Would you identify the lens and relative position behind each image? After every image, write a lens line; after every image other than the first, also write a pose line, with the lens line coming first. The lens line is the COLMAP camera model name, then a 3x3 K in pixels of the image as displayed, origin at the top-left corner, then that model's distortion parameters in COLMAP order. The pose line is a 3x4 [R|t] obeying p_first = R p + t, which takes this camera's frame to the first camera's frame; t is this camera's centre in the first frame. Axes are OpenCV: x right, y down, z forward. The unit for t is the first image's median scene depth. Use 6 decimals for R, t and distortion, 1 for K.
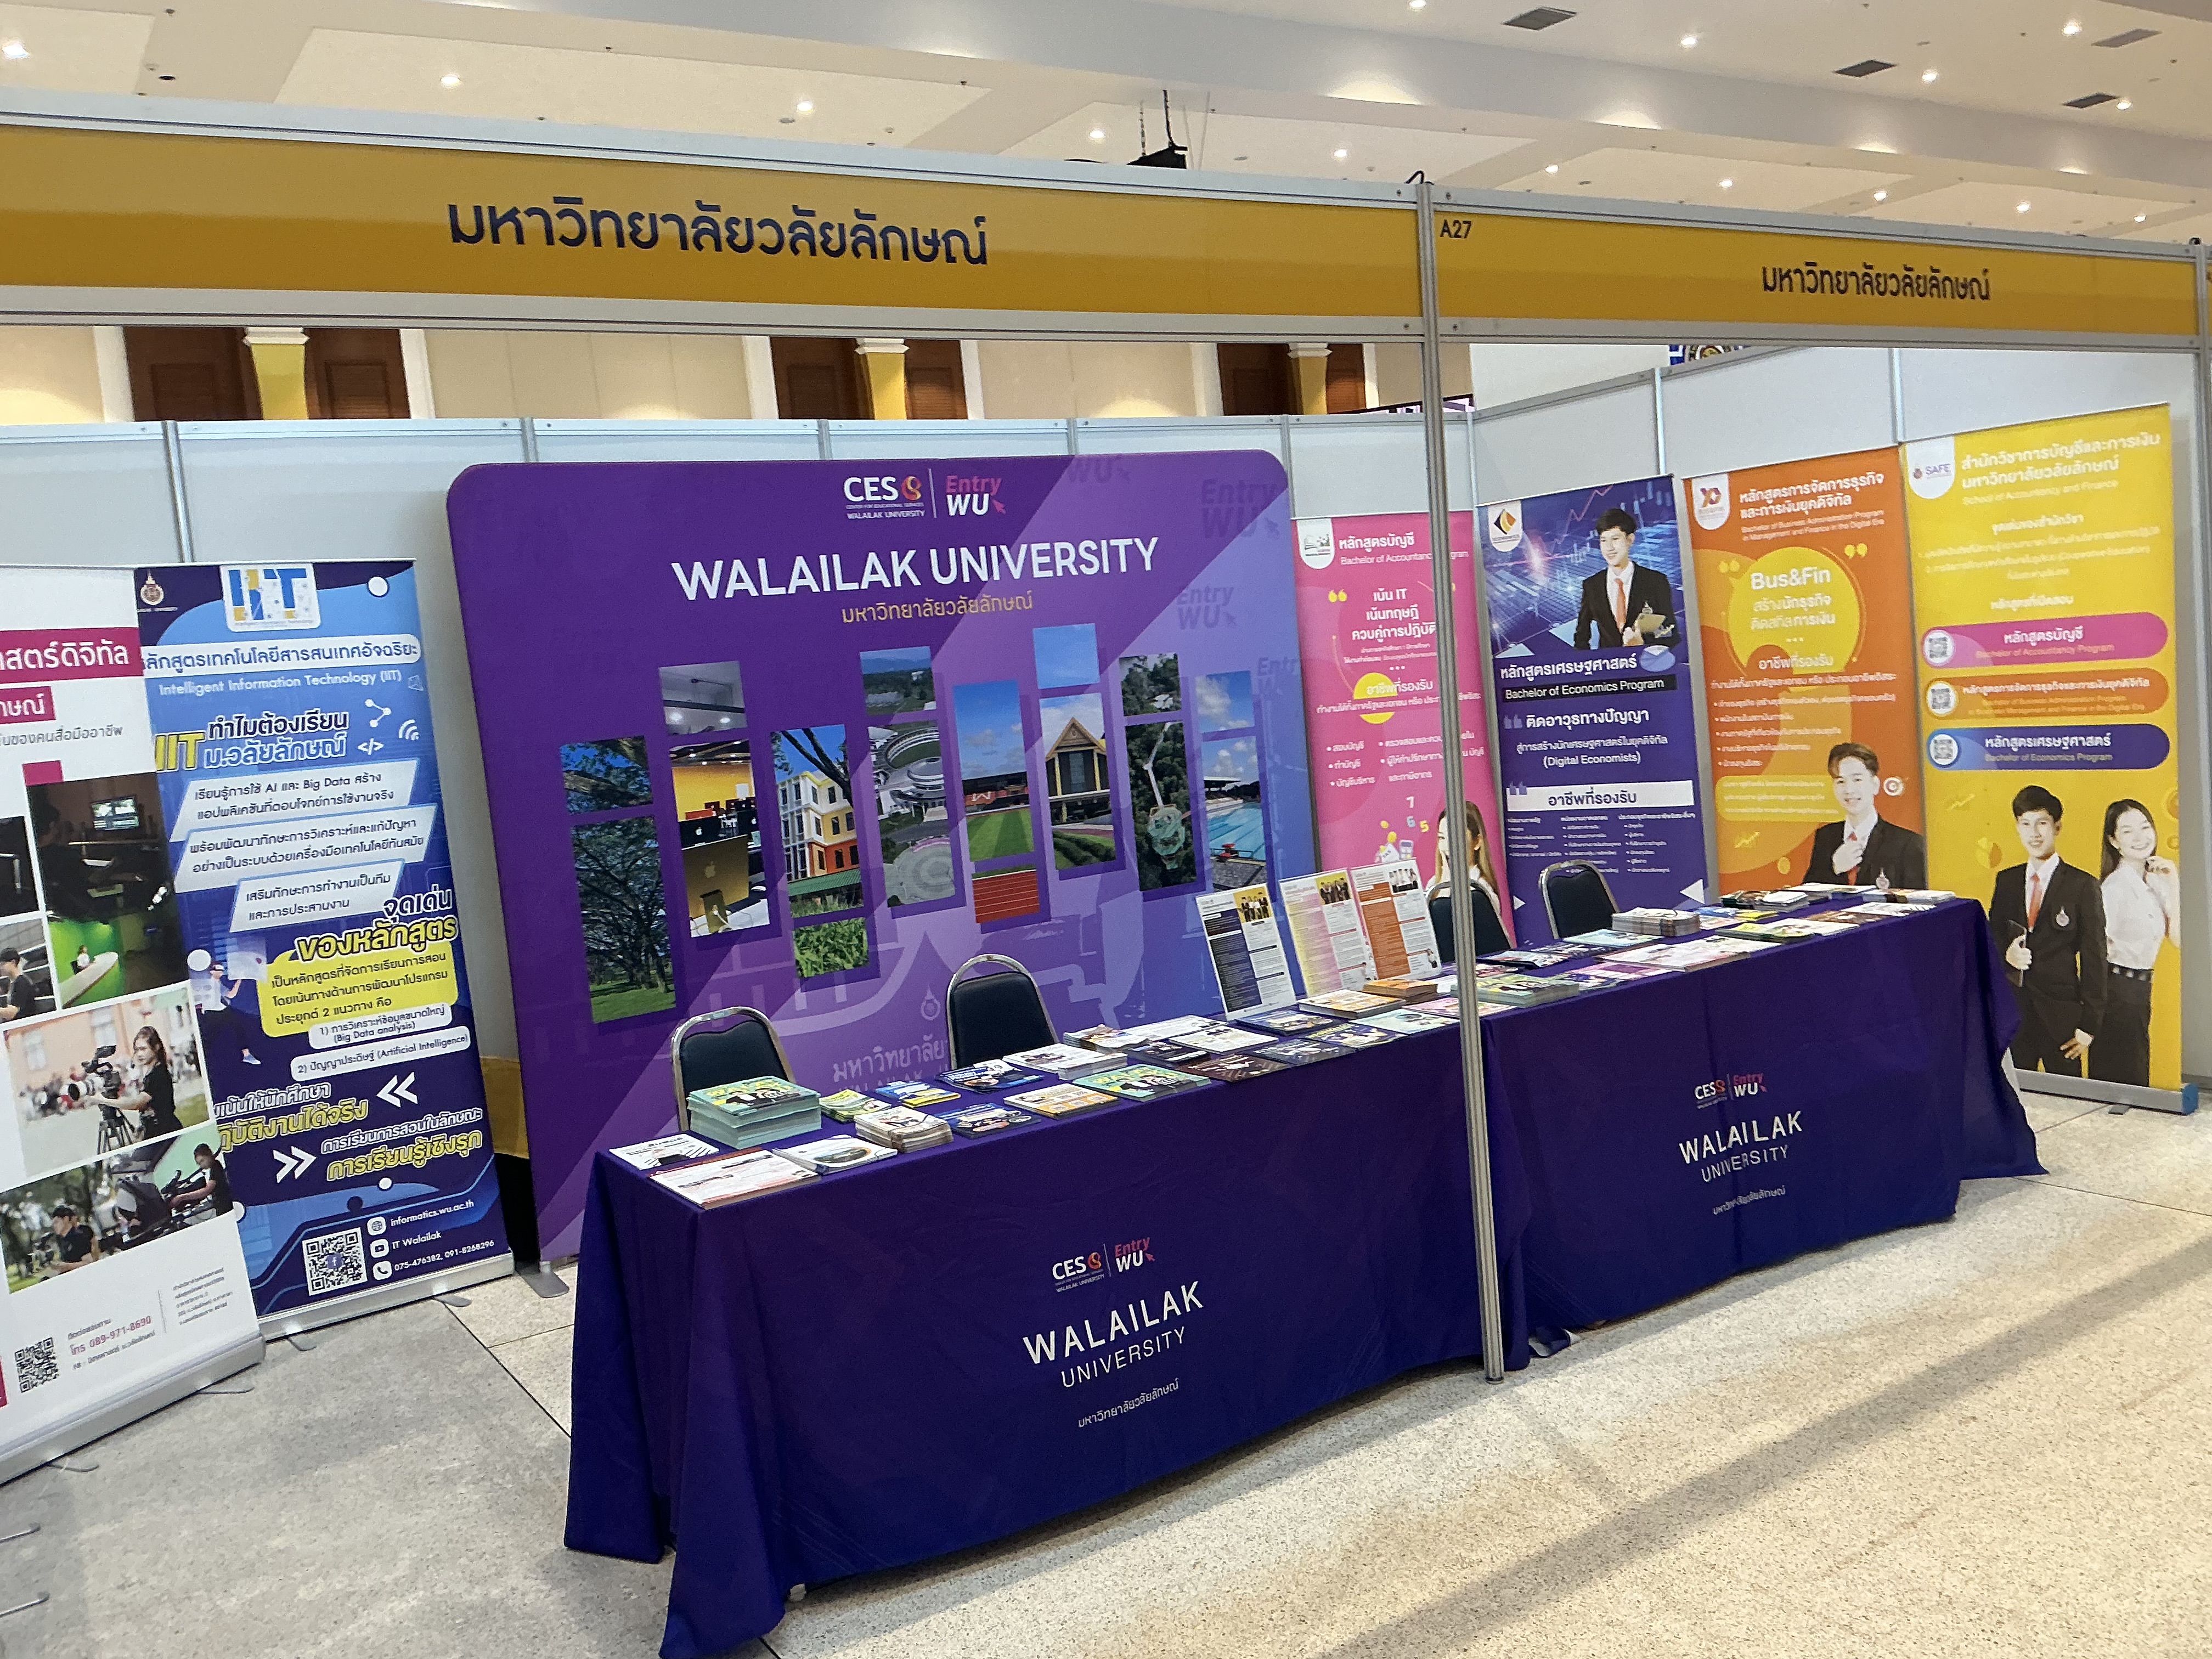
lens RADIAL K [[1834.1, 0, 1099.4], [0, 1834.1, 837.5], [0, 0, 1]] dist [0.092085, -0.180135]
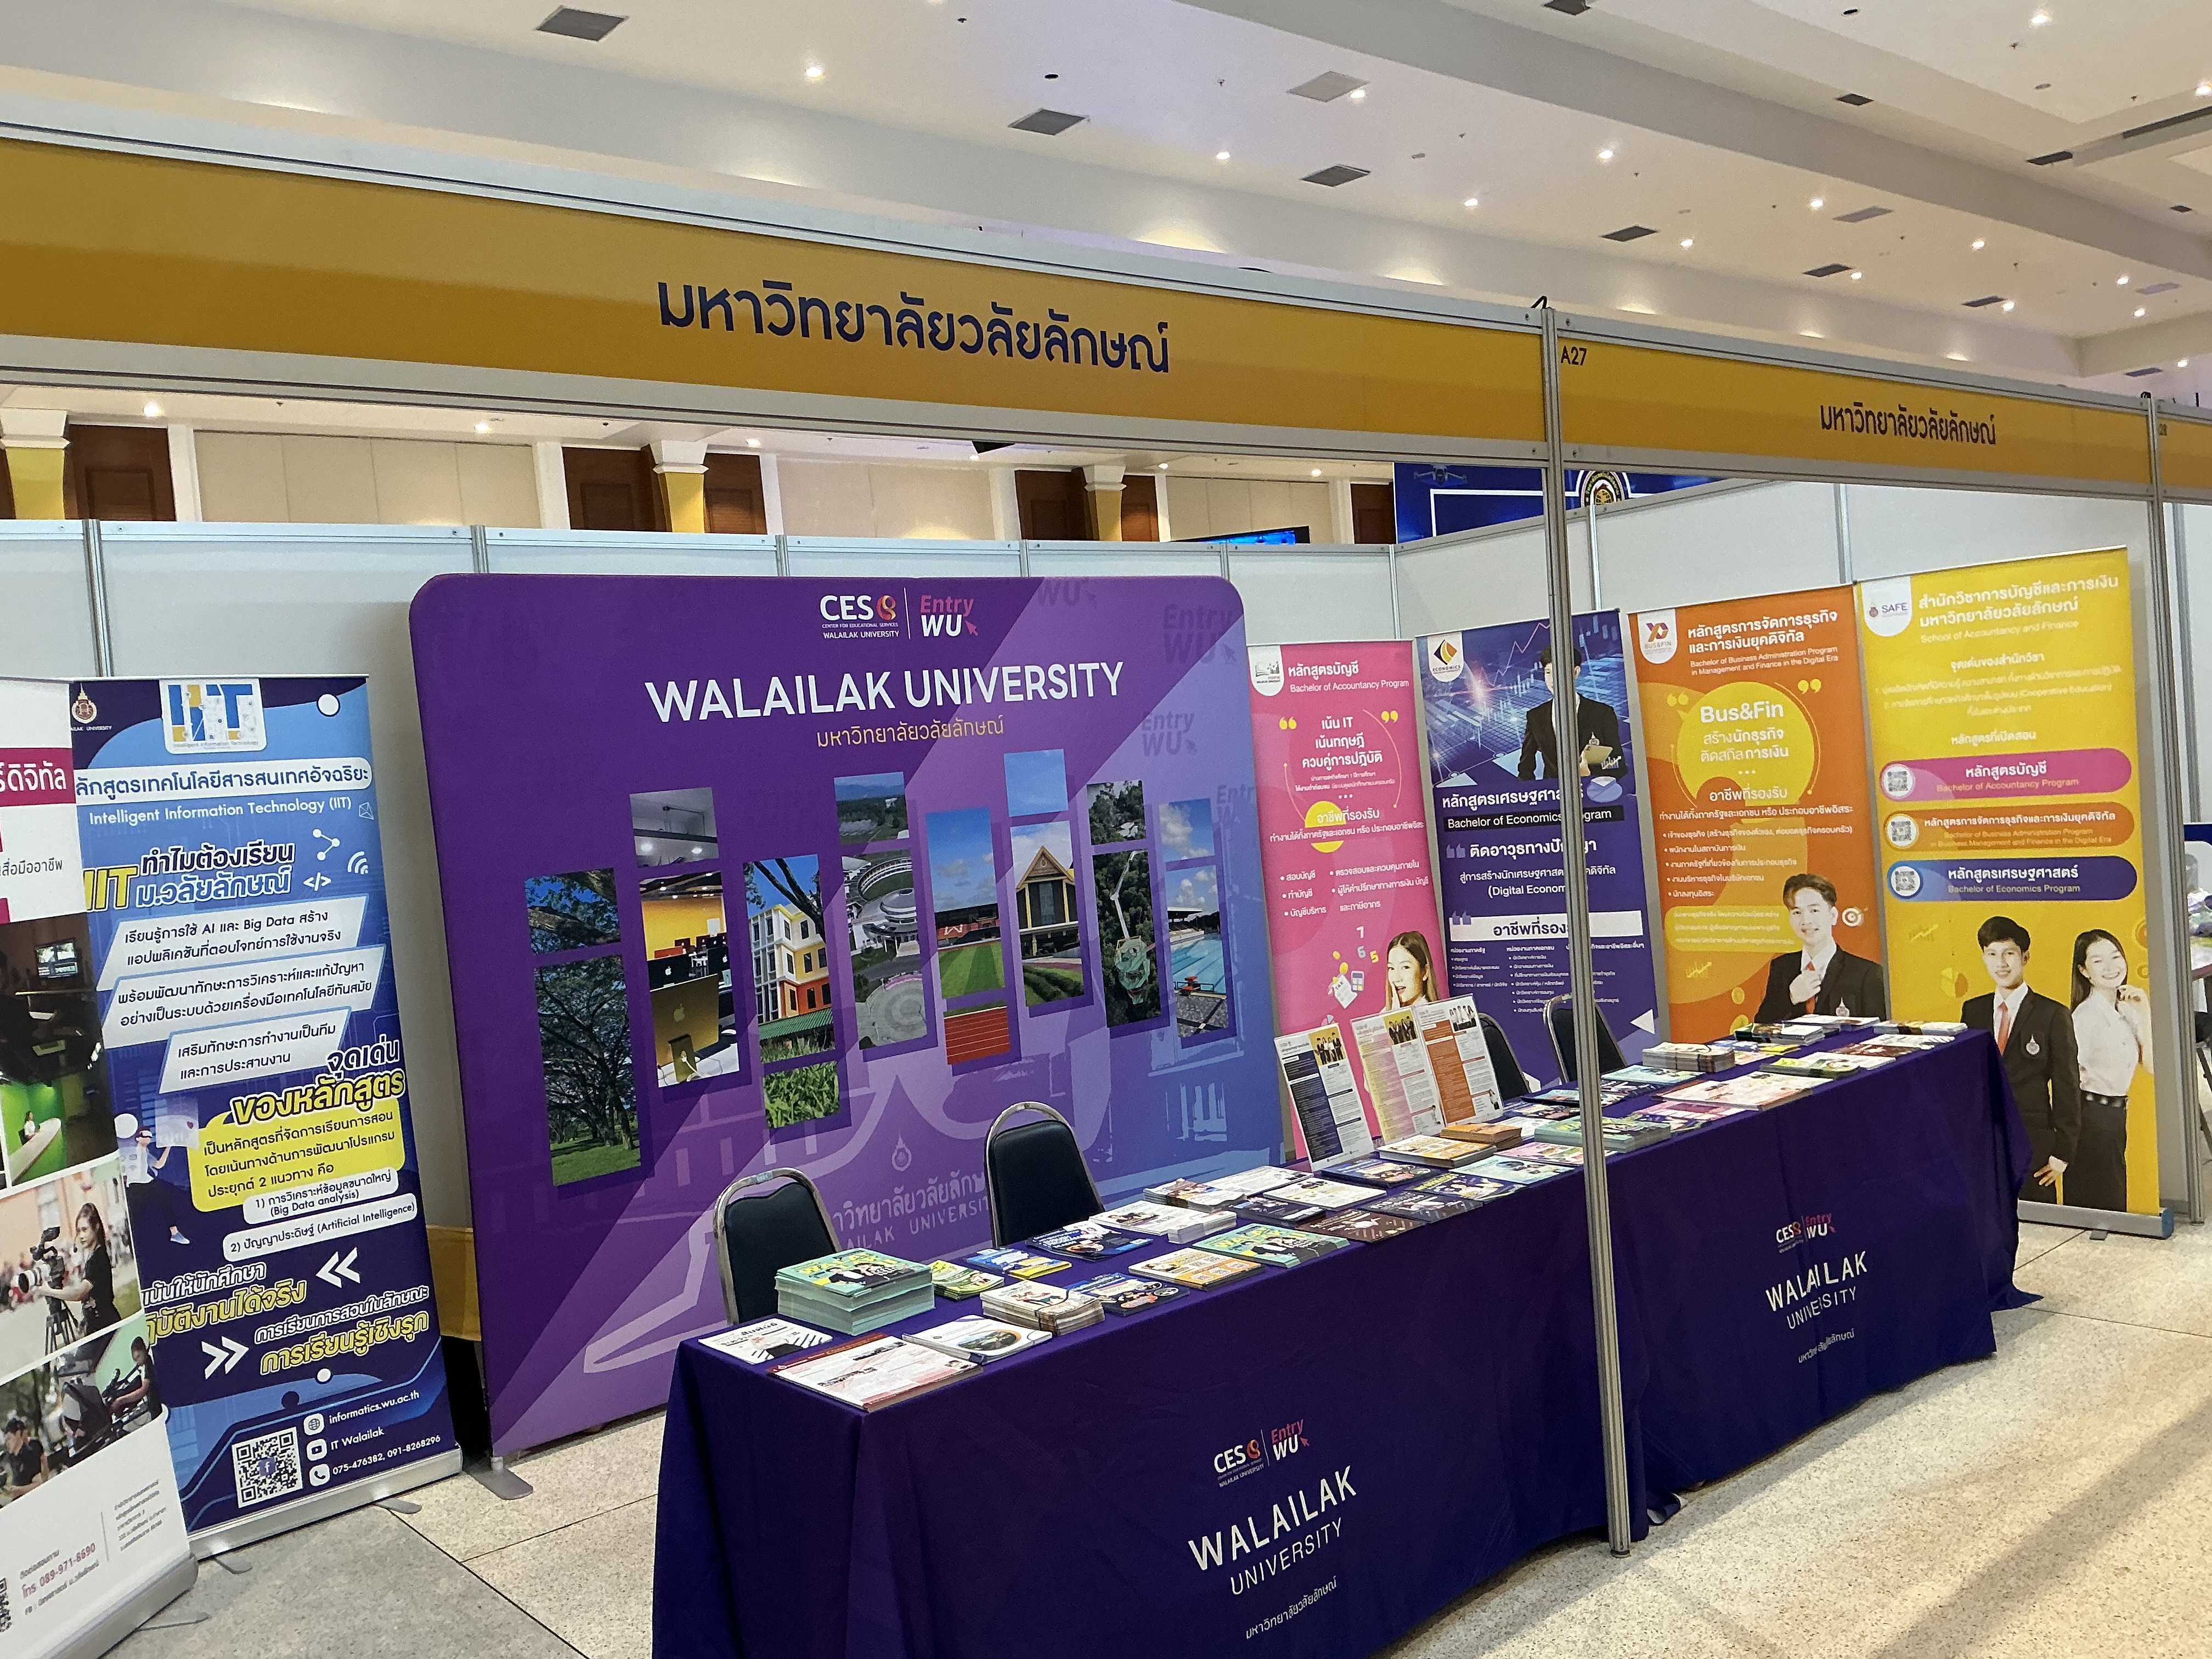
lens RADIAL K [[1834.1, 0, 1095.1], [0, 1834.1, 829.1], [0, 0, 1]] dist [0.092085, -0.180135]
pose [[0.991379, 0.002102, 0.131010, -0.126272], [0.007301, 0.997432, -0.071252, -0.006820], [-0.130823, 0.071594, 0.988817, 0.053894]]
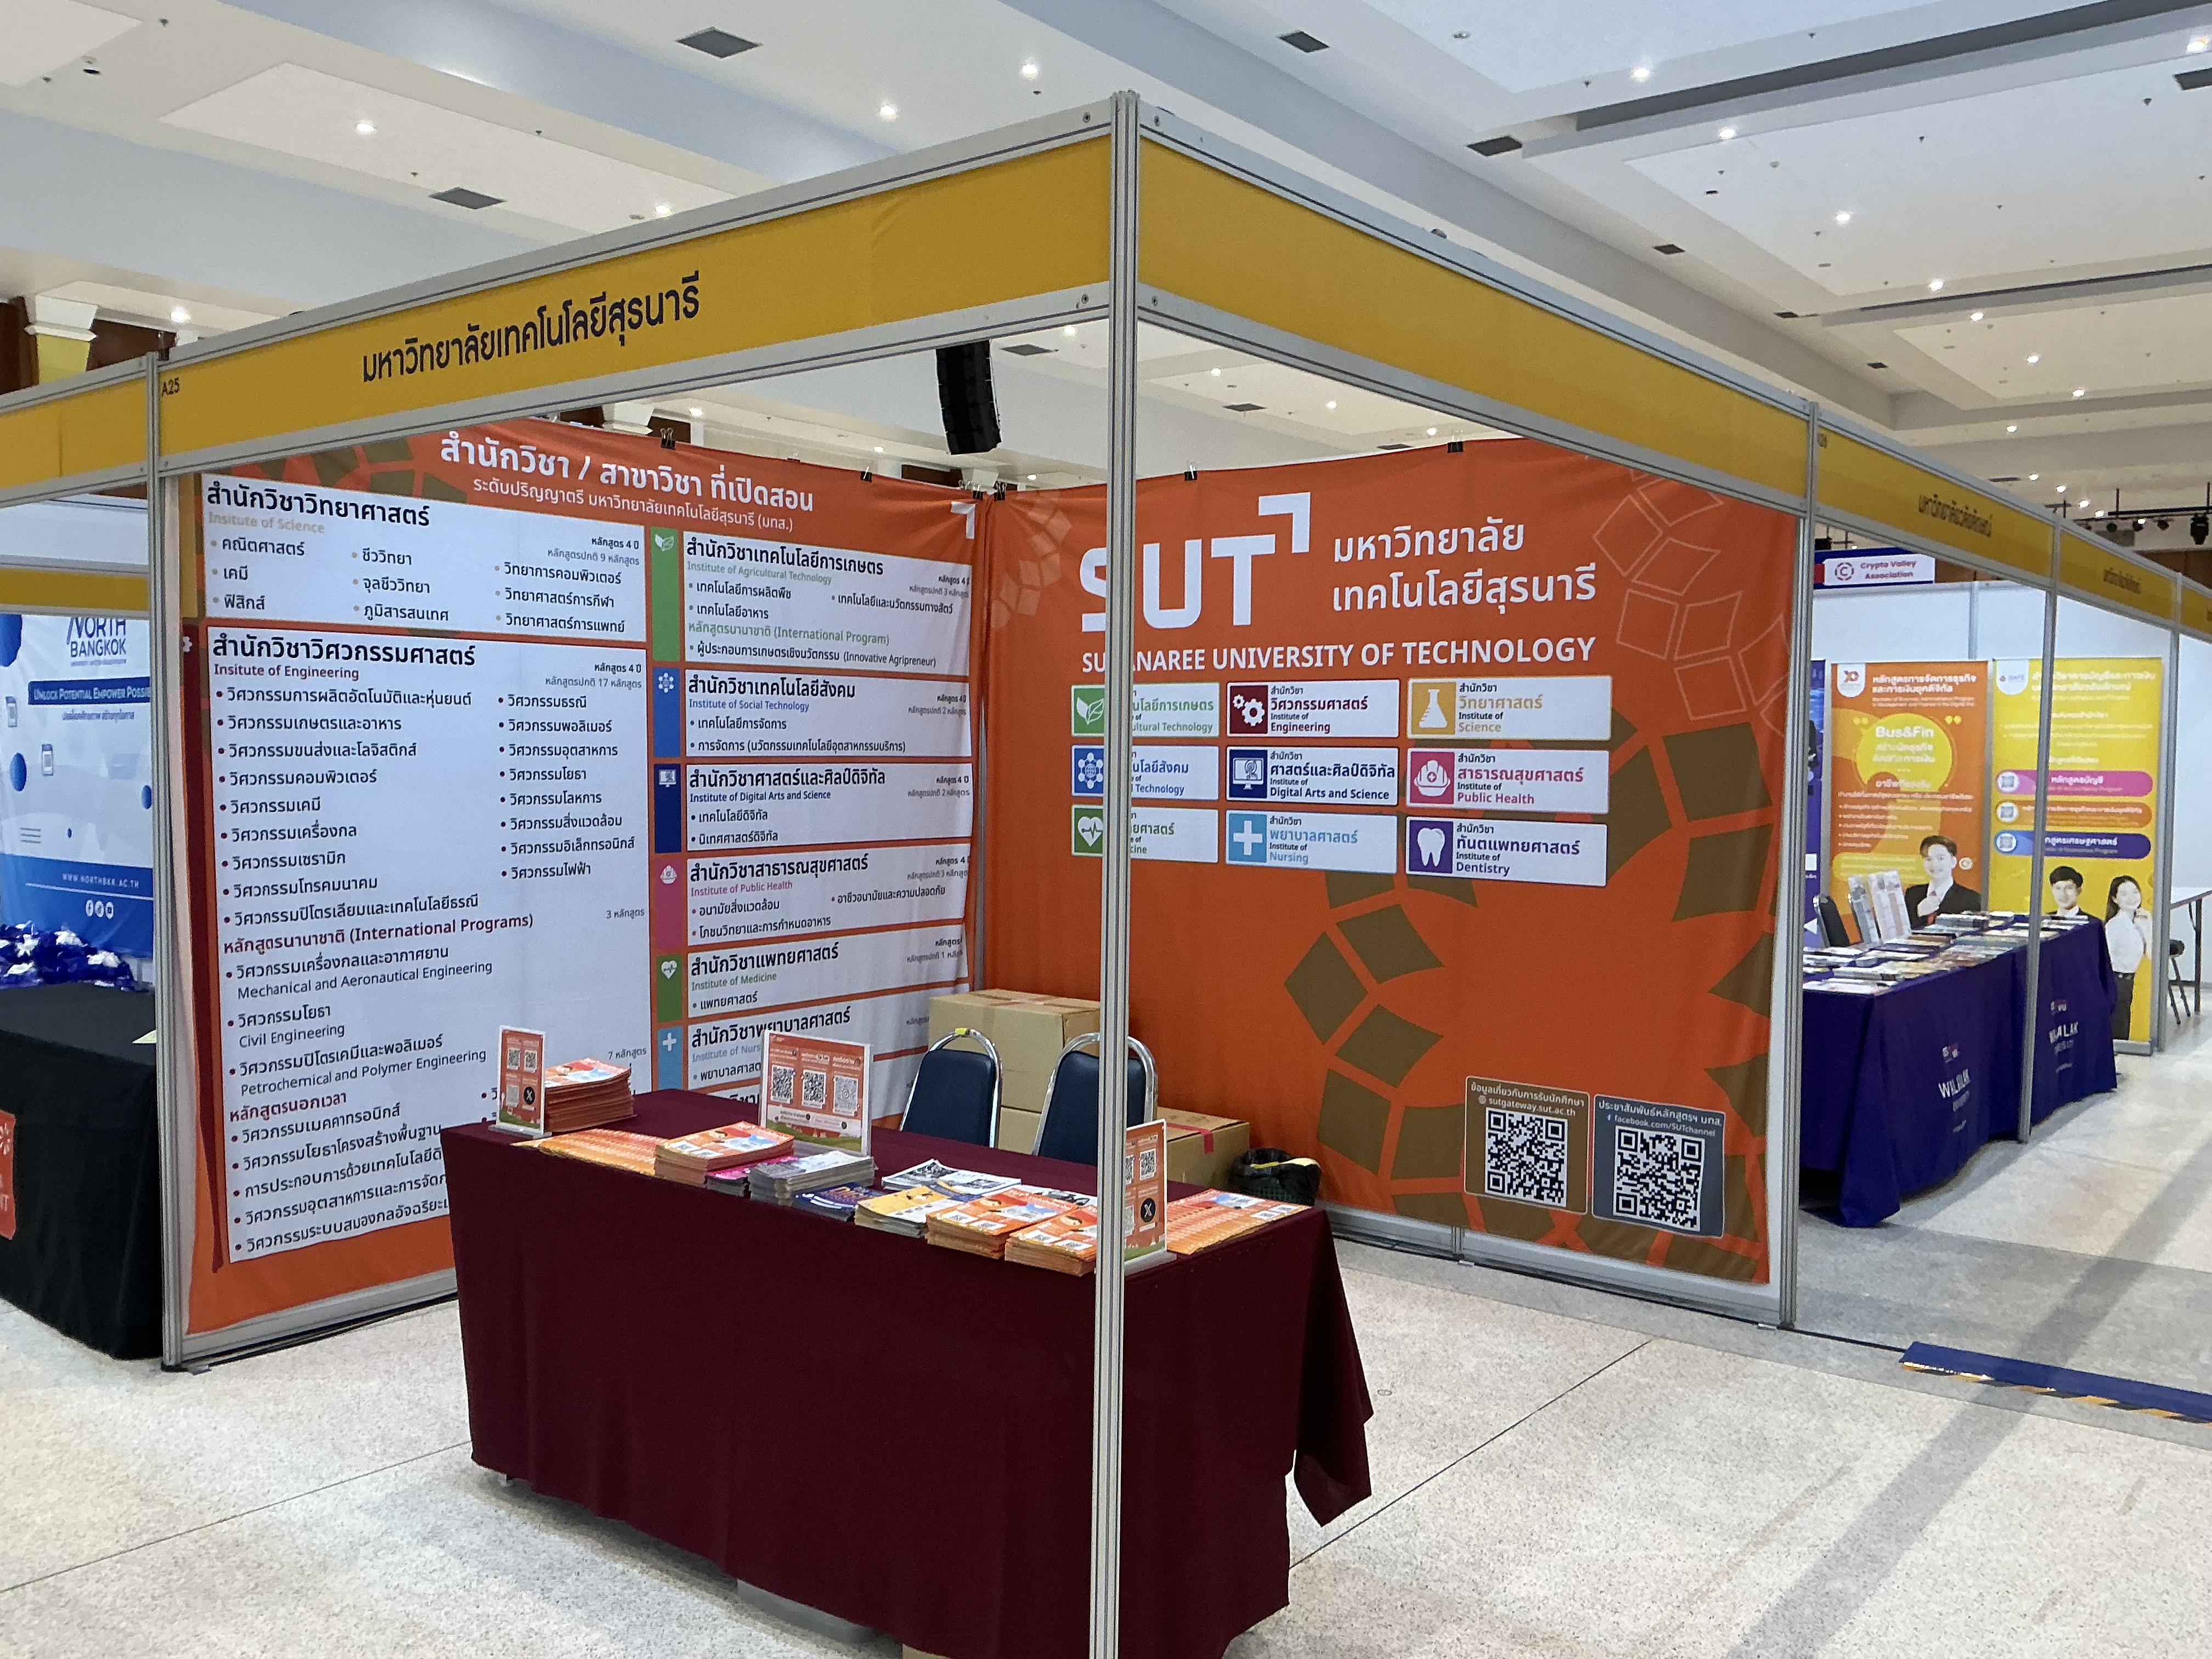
lens RADIAL K [[1834.1, 0, 1104.4], [0, 1834.1, 830.2], [0, 0, 1]] dist [0.092085, -0.180135]
pose [[0.939183, 0.083169, 0.333194, -0.930251], [-0.060894, 0.995188, -0.076765, 0.128313], [-0.337975, 0.051806, 0.939728, -0.324995]]
